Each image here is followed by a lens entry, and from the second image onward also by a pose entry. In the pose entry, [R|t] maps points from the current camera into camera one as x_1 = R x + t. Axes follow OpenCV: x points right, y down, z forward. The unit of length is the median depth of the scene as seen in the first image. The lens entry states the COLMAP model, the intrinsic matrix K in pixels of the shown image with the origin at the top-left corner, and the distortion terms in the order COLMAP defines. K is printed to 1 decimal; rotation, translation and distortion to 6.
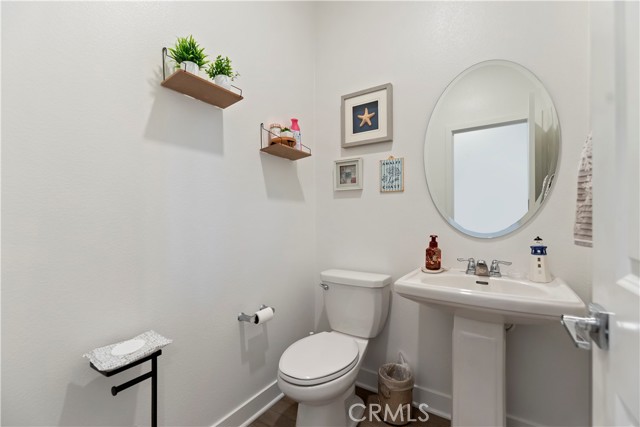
lens RADIAL K [[265.7, 0, 321.4], [0, 265.7, 218.9], [0, 0, 1]] dist [-0.001275, -0.000060]
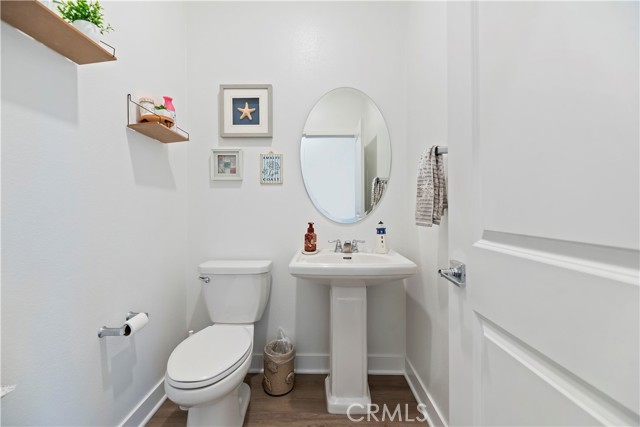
lens RADIAL K [[252.9, 0, 305.2], [0, 252.9, 208.2], [0, 0, 1]] dist [-0.000101, -0.000254]
pose [[0.858723, 0.002105, 0.512435, -0.155681], [0.000160, 0.999990, -0.004376, 0.002420], [-0.512440, 0.003840, 0.858715, 0.035768]]
